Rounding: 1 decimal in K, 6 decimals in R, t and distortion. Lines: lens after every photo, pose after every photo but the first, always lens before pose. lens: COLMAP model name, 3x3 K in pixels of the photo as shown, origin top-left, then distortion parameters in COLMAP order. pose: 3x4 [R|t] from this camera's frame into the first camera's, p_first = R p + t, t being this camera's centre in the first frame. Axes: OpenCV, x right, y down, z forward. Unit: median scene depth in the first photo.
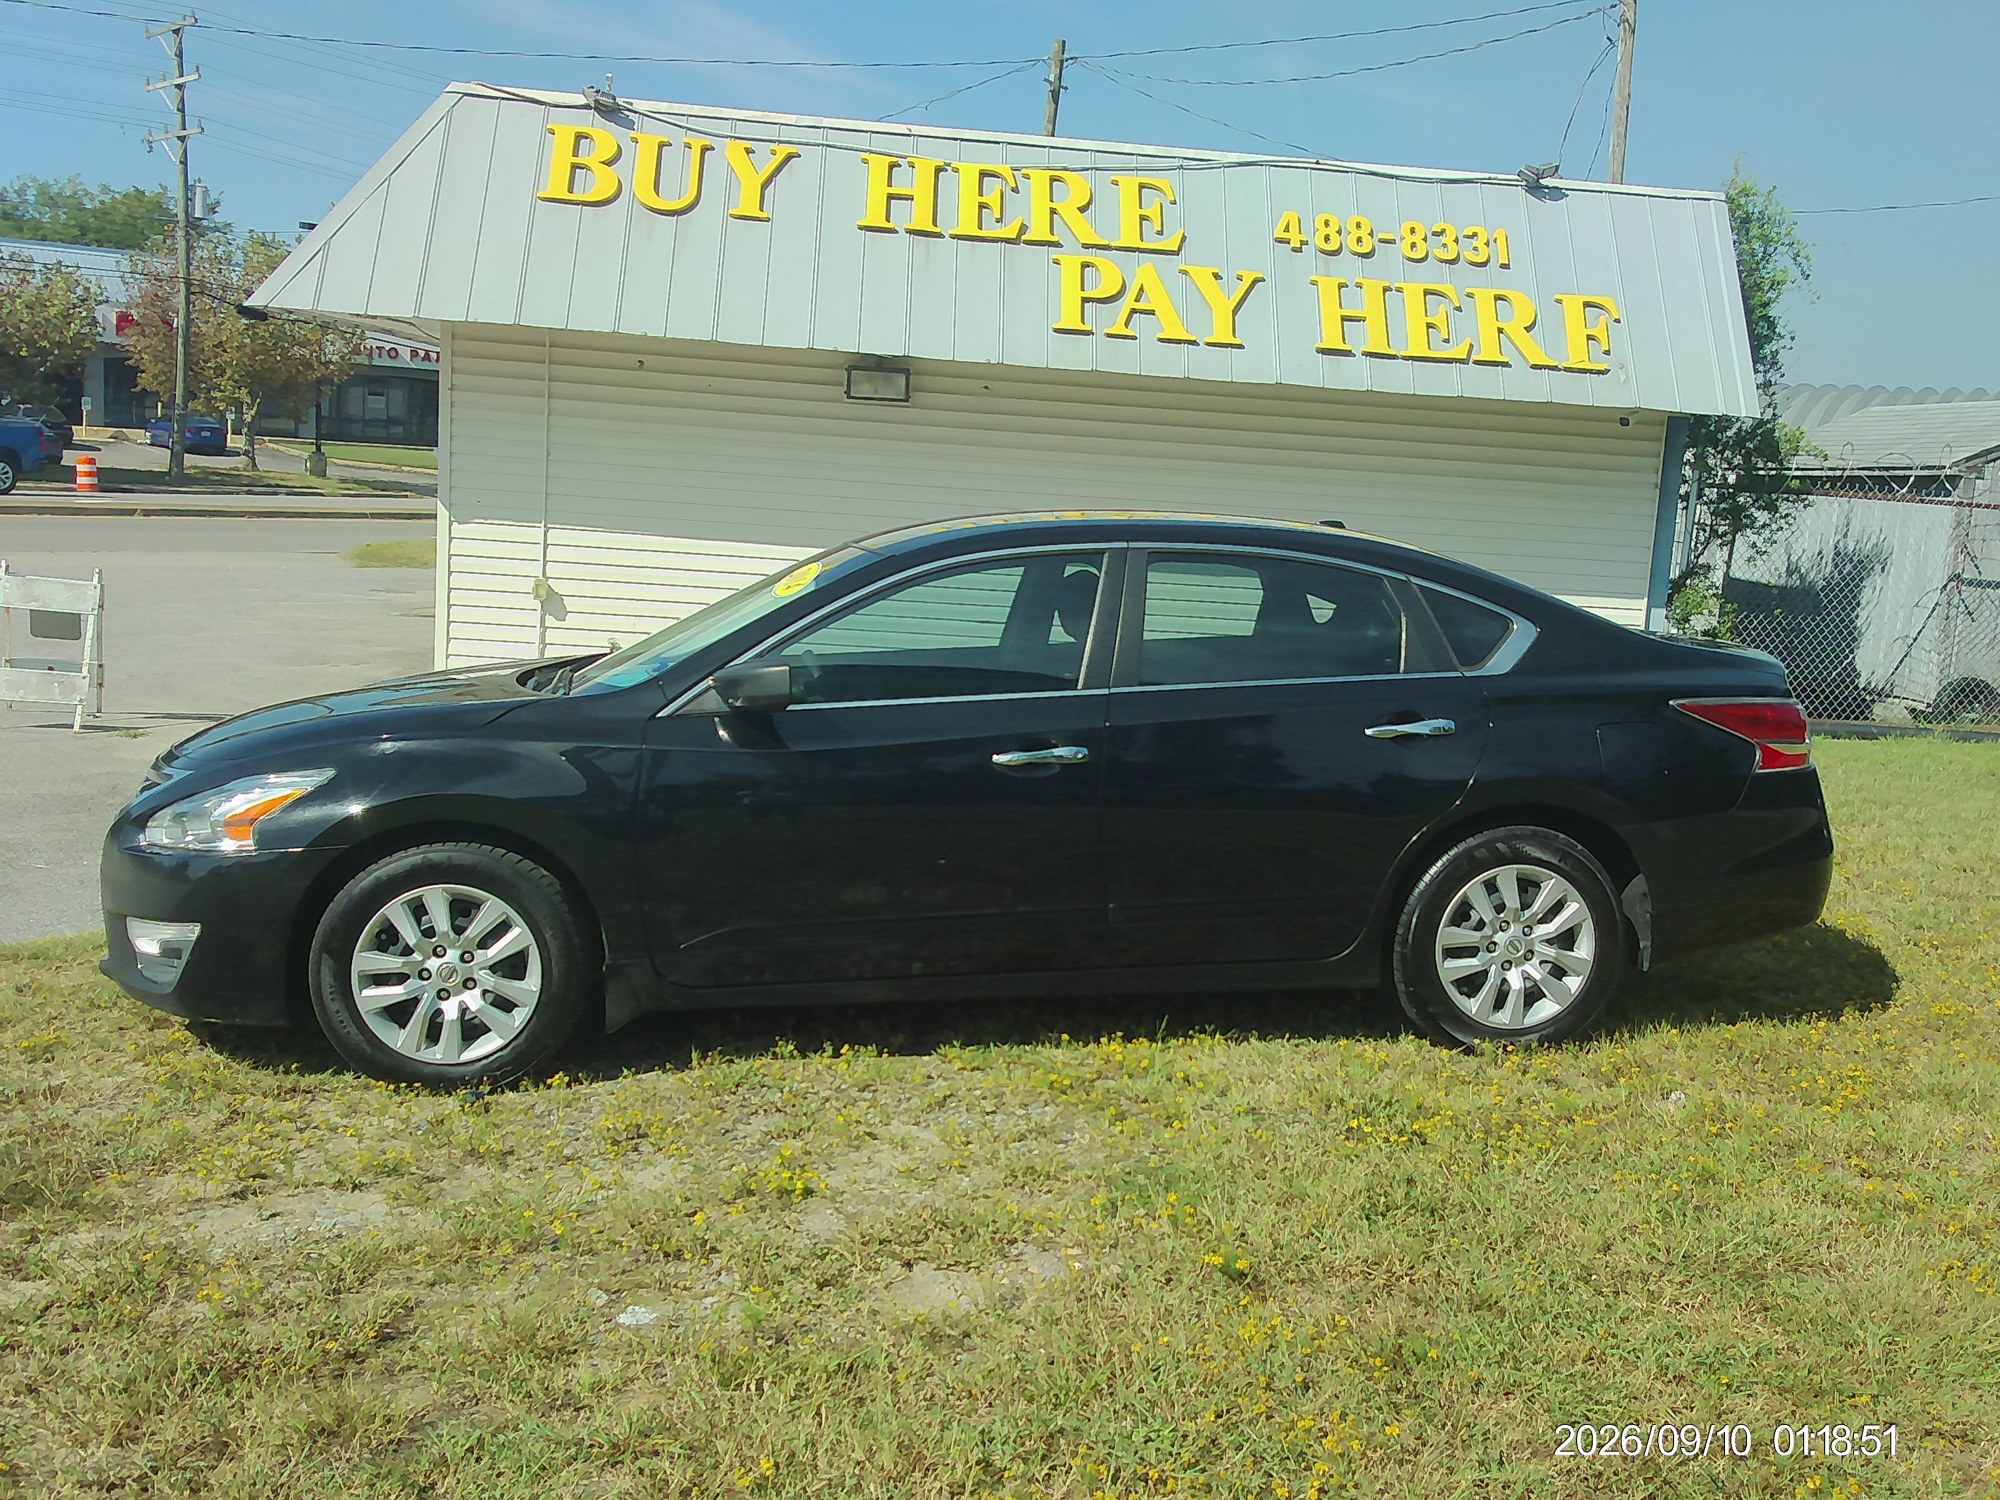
lens RADIAL K [[1918.0, 0, 1047.2], [0, 1918.0, 765.0], [0, 0, 1]] dist [0.076754, -0.121822]
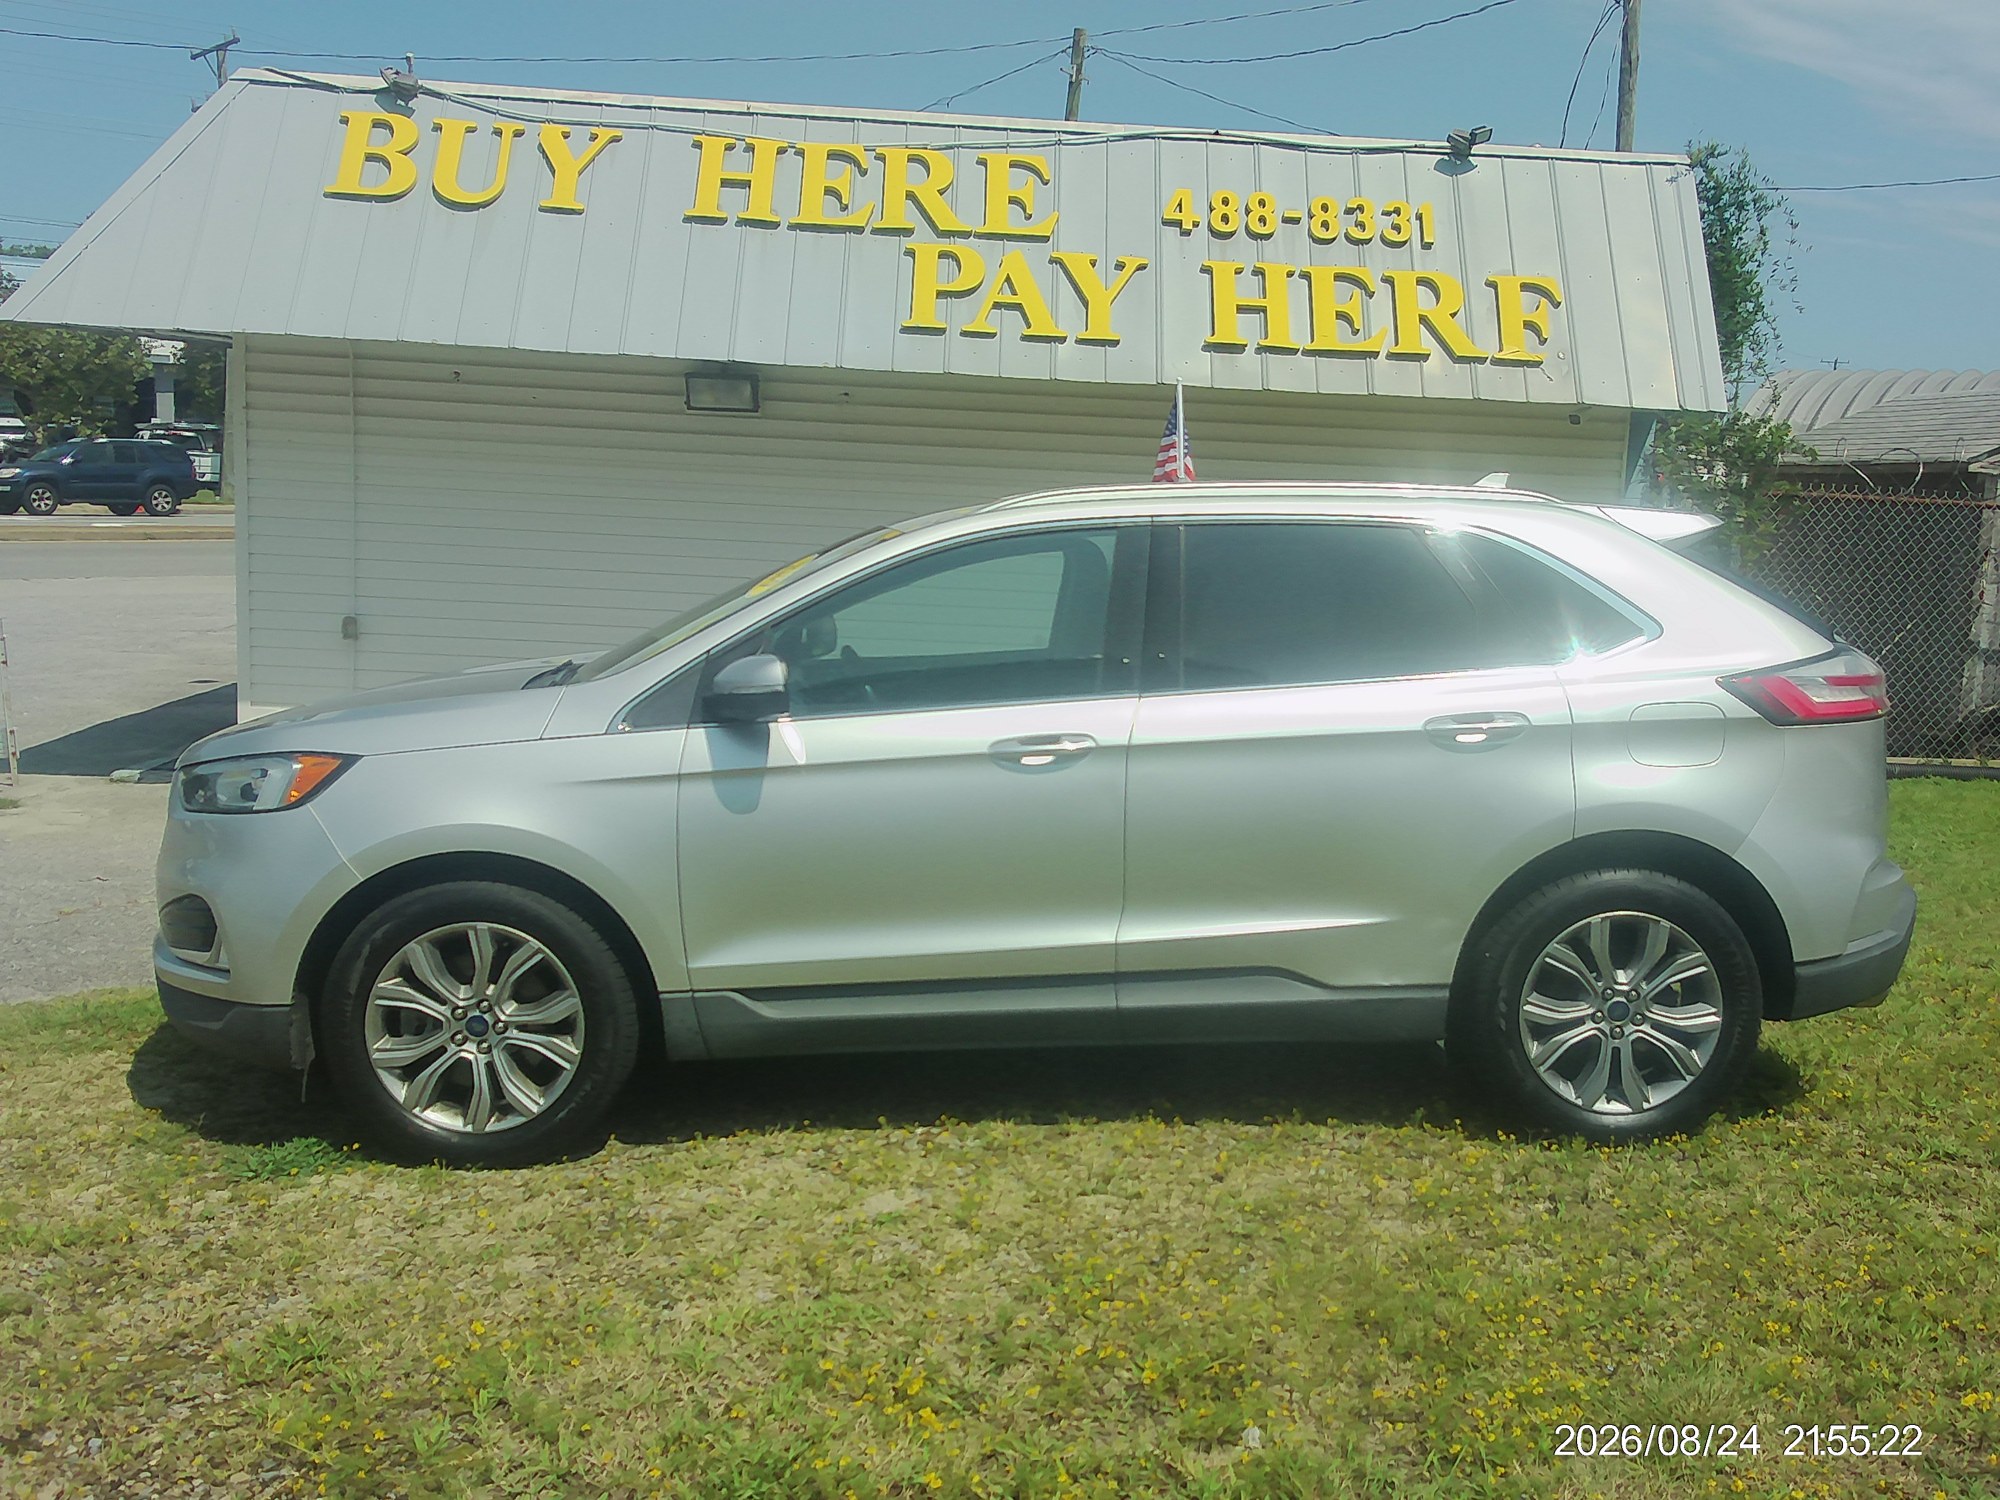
lens RADIAL K [[1912.6, 0, 1044.3], [0, 1912.6, 753.3], [0, 0, 1]] dist [0.076998, -0.121523]
pose [[0.998256, -0.009535, -0.058262, 0.114596], [0.009118, 0.999931, -0.007419, -0.023887], [0.058329, 0.006875, 0.998274, 0.124590]]
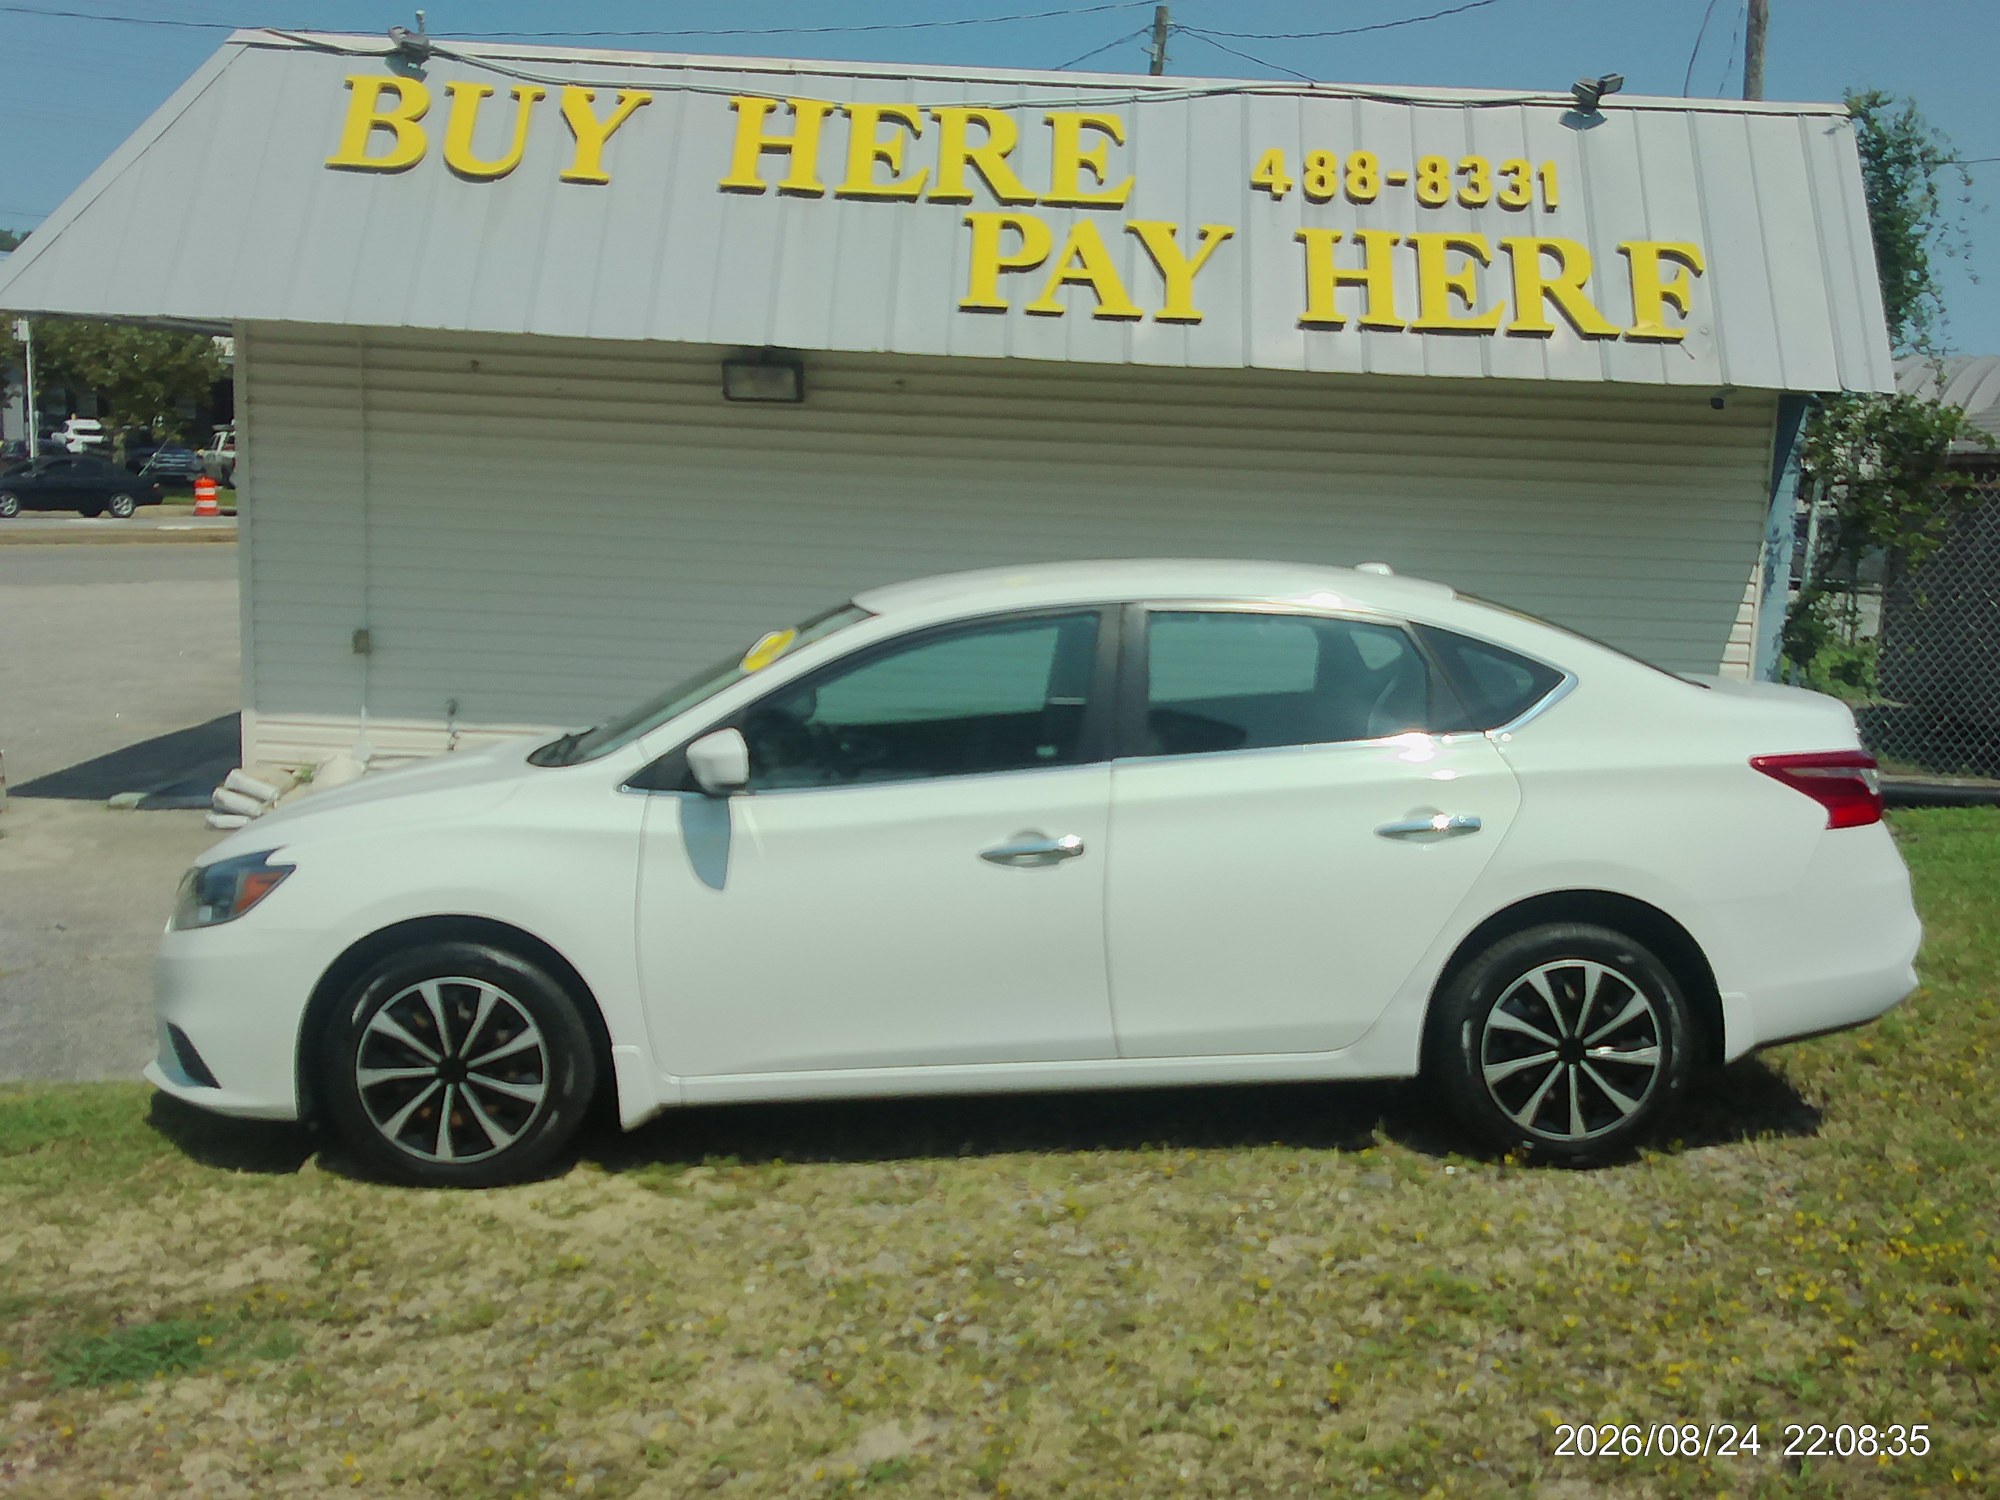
lens RADIAL K [[1918.0, 0, 1047.2], [0, 1918.0, 765.0], [0, 0, 1]] dist [0.076754, -0.121822]
pose [[0.994969, -0.008763, -0.099804, 0.113462], [0.008718, 0.999962, -0.000887, -0.036377], [0.099808, 0.000013, 0.995007, 0.211923]]
